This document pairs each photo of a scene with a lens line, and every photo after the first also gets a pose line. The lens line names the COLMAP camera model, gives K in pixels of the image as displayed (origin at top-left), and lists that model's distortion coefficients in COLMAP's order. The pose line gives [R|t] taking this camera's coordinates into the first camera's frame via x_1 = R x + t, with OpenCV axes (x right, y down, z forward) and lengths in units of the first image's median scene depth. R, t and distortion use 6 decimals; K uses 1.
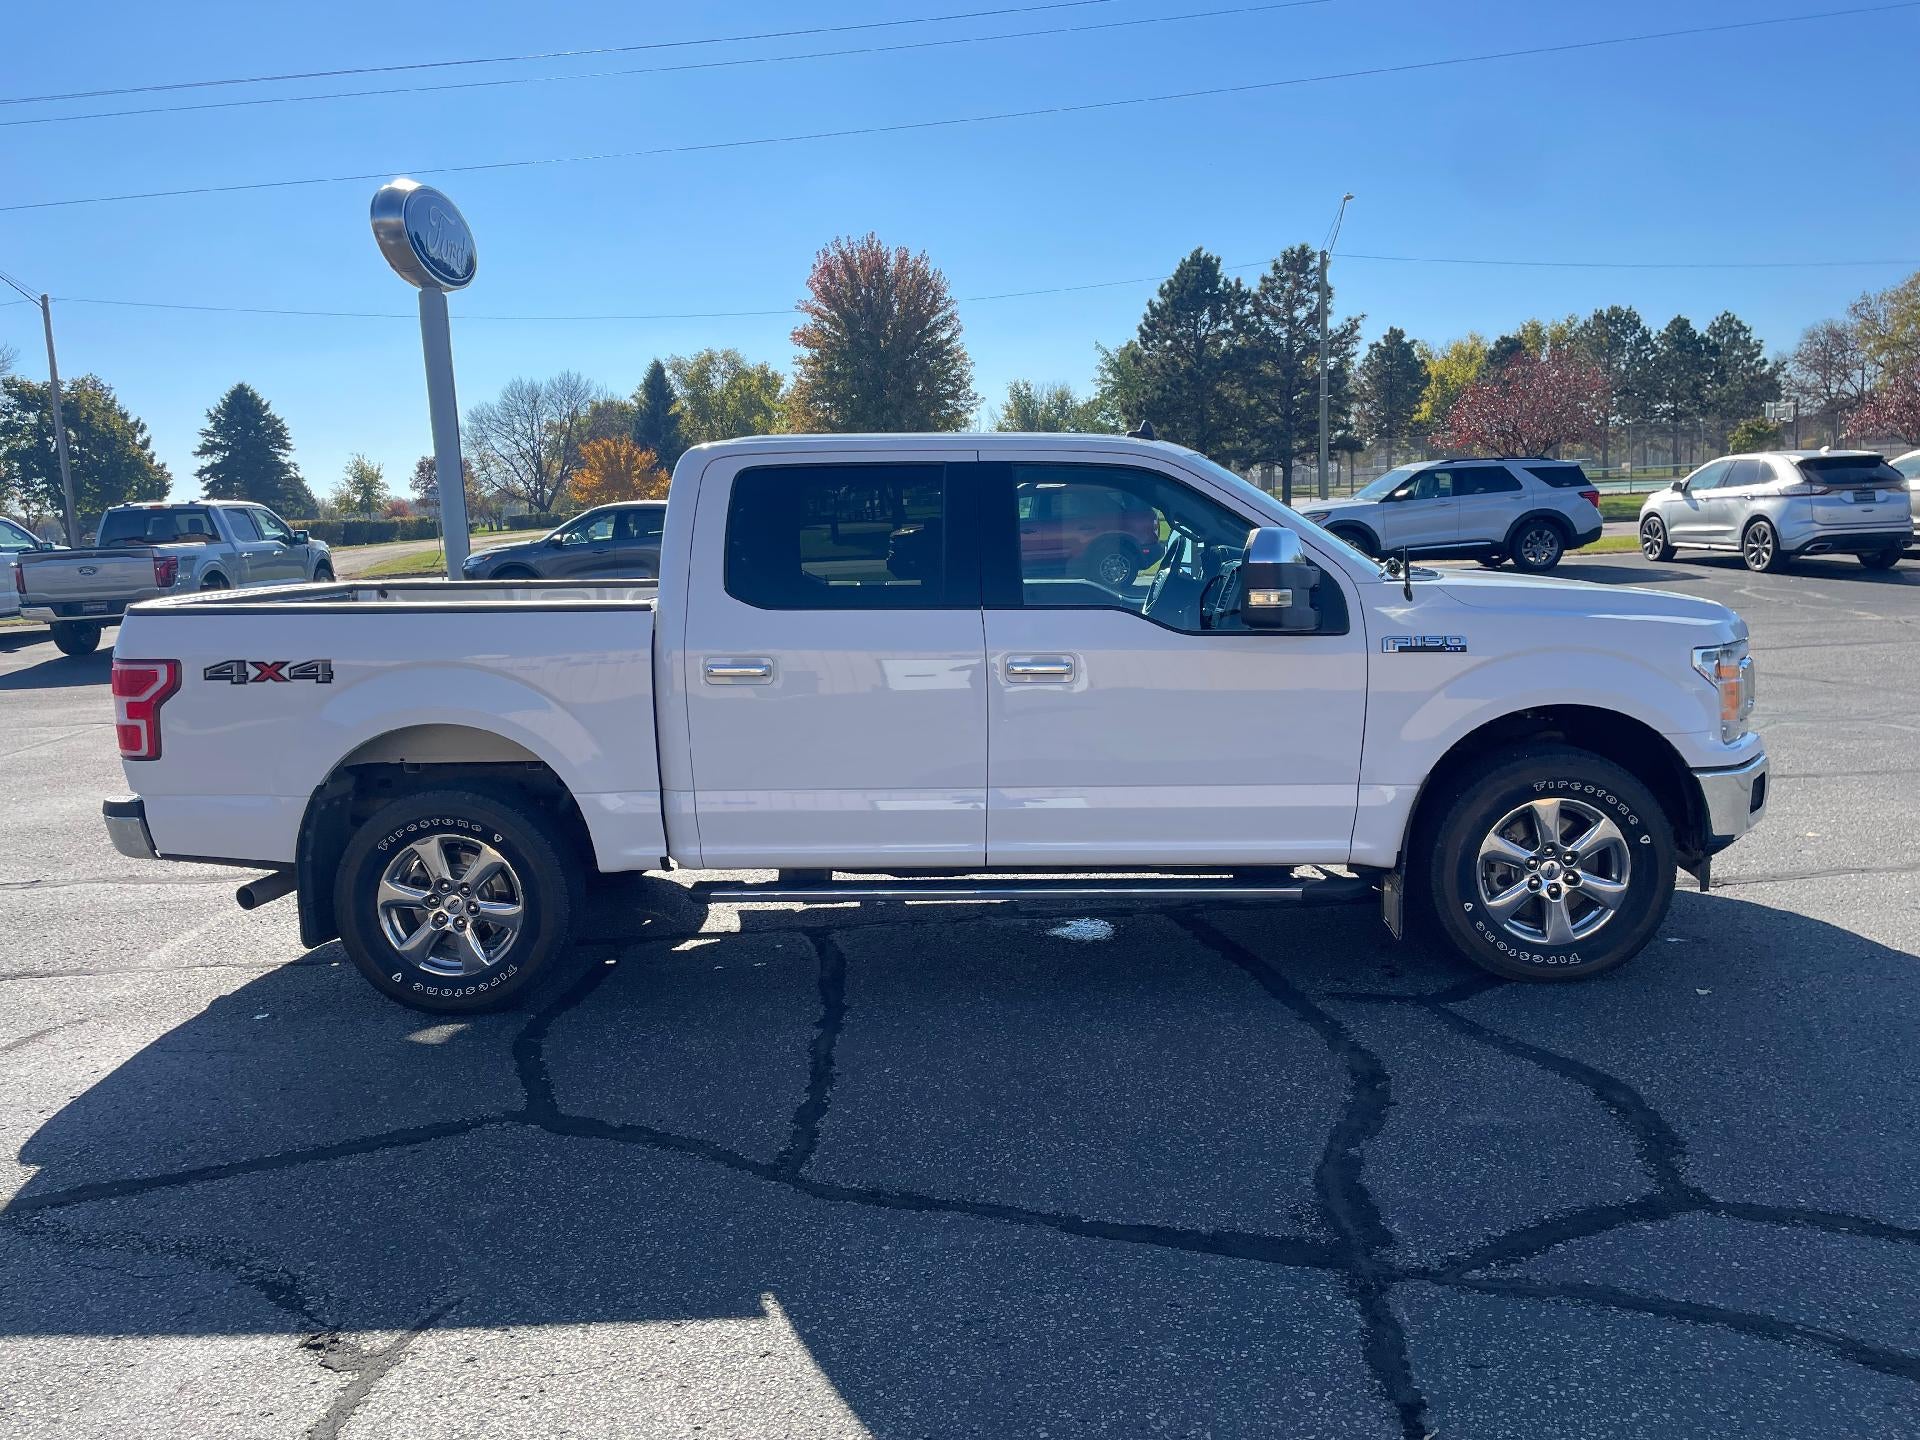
lens RADIAL K [[1440.4, 0, 953.7], [0, 1440.4, 709.4], [0, 0, 1]] dist [0.087431, -0.107955]
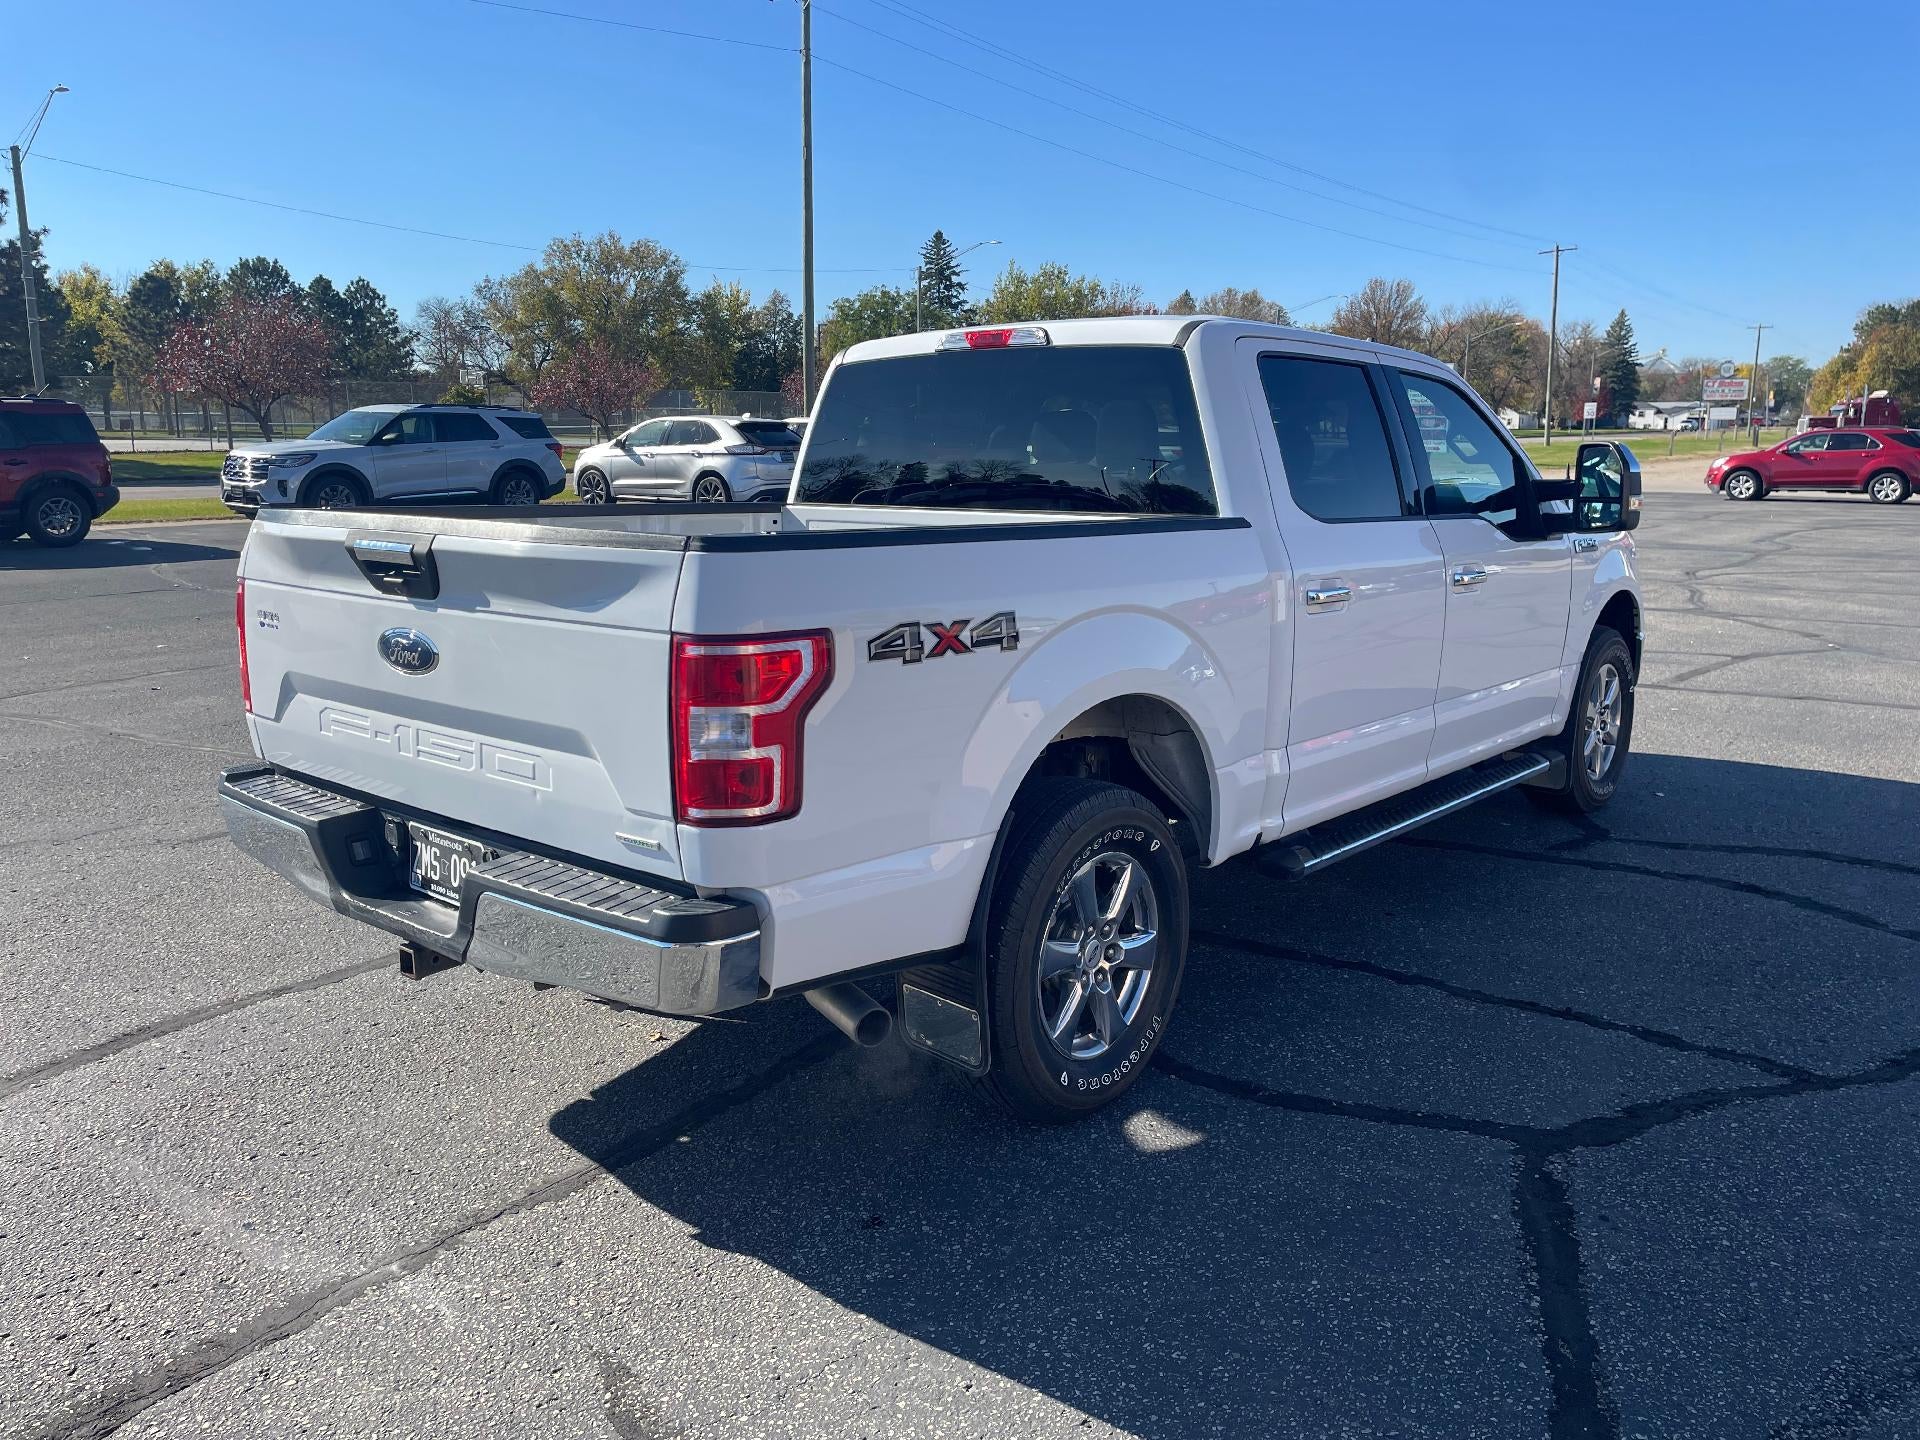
lens RADIAL K [[1434.6, 0, 955.8], [0, 1434.6, 709.9], [0, 0, 1]] dist [0.097201, -0.124088]
pose [[0.629629, -0.108357, 0.769302, -0.213643], [0.086600, 0.993843, 0.069107, -0.008505], [-0.772054, 0.023110, 0.635137, 0.143759]]
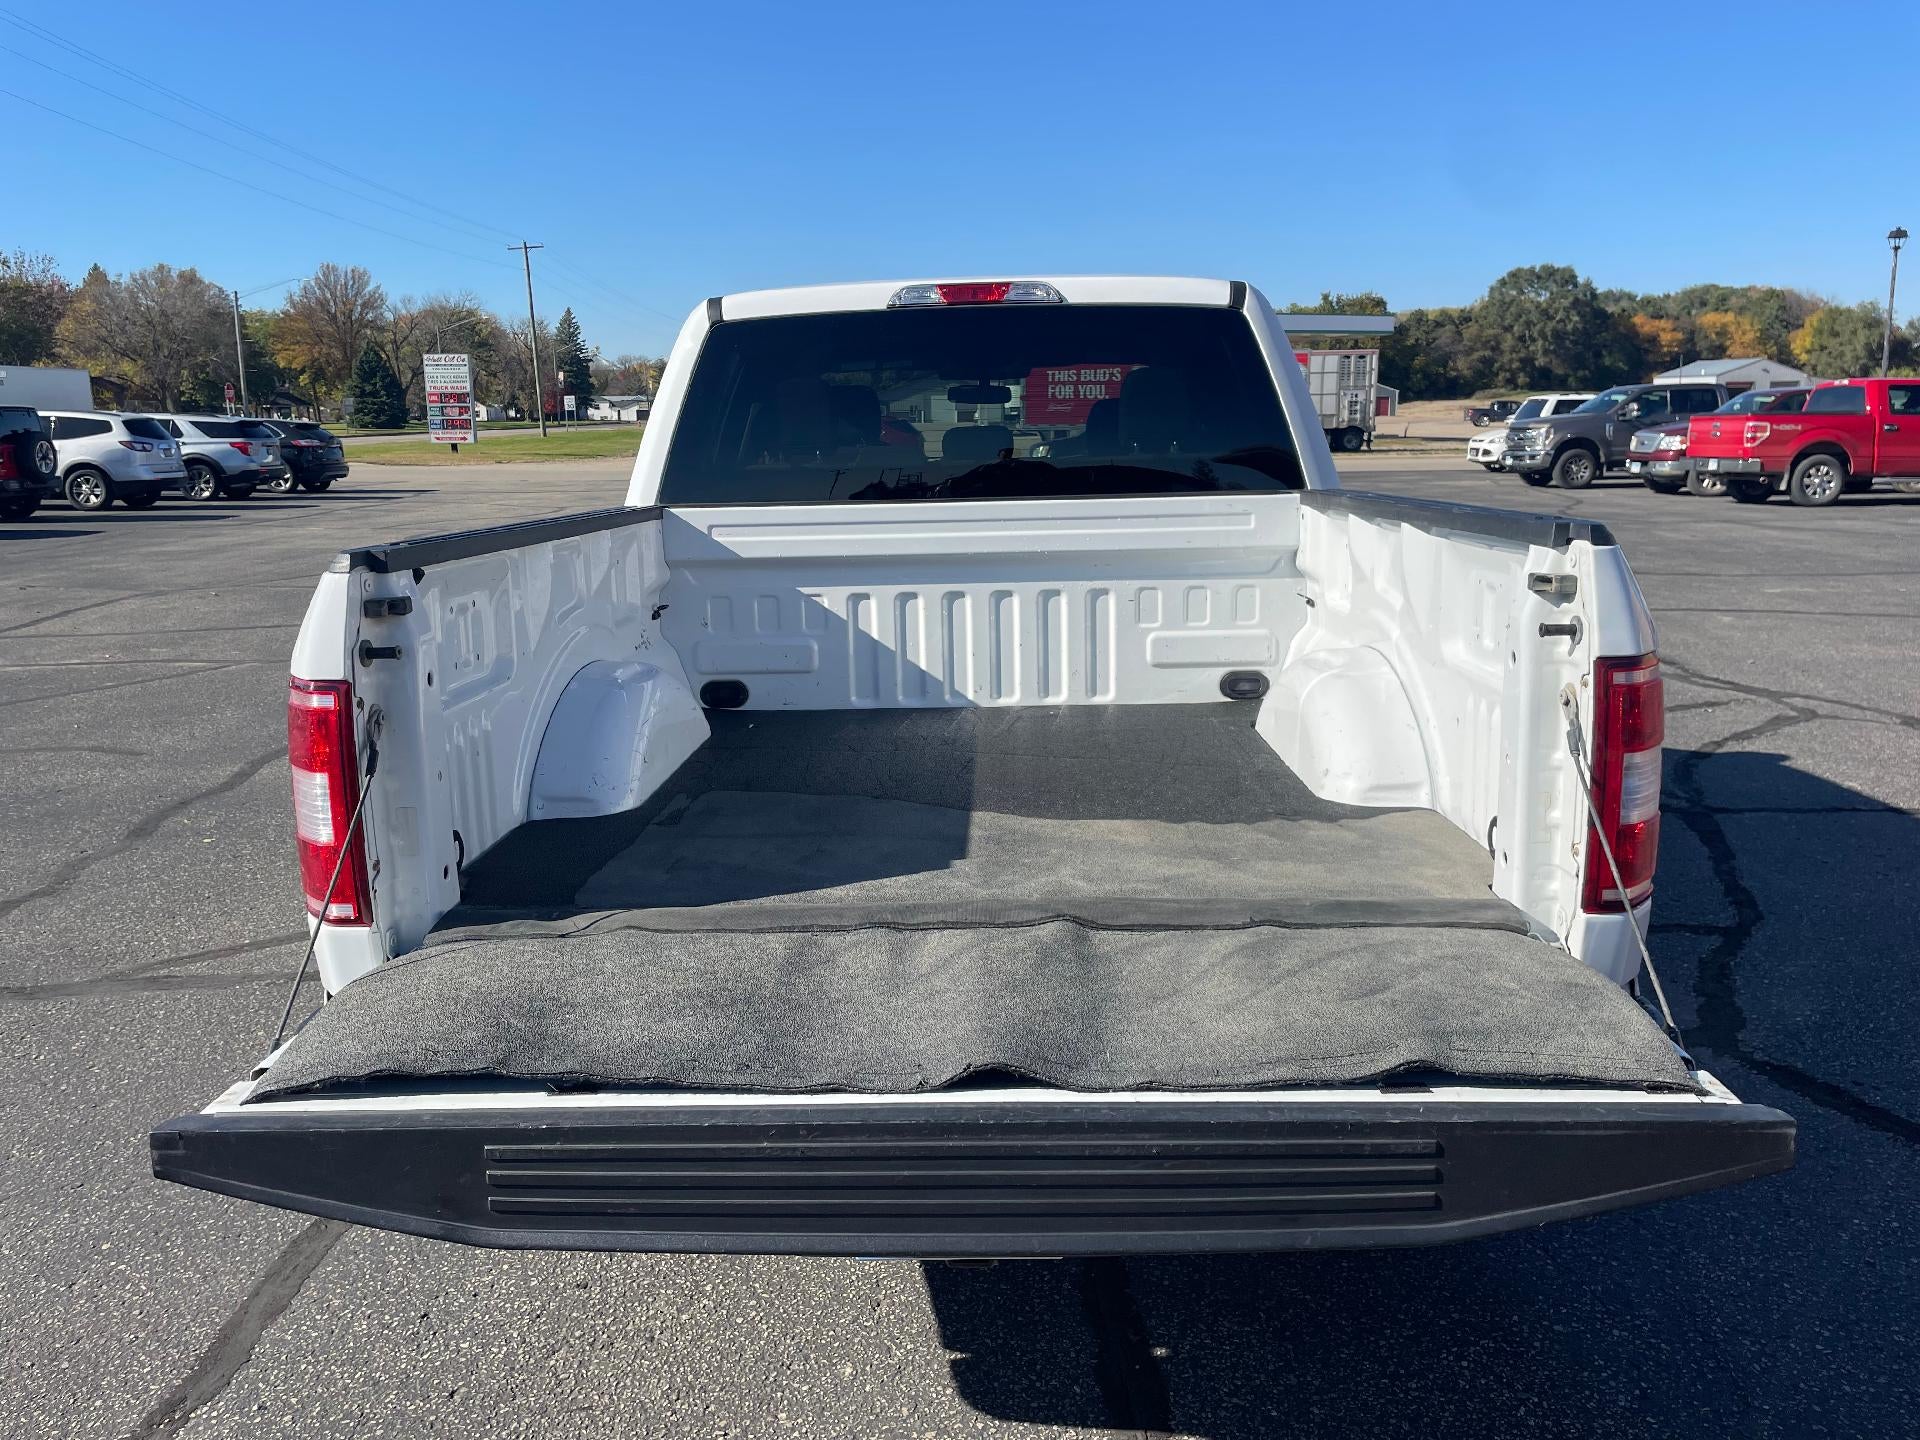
lens RADIAL K [[1437.9, 0, 940.5], [0, 1437.9, 710.6], [0, 0, 1]] dist [0.094546, -0.117311]
pose [[0.015379, -0.161726, 0.986716, -0.224518], [0.159408, 0.974607, 0.157257, -0.025942], [-0.987093, 0.154872, 0.040769, 0.274585]]
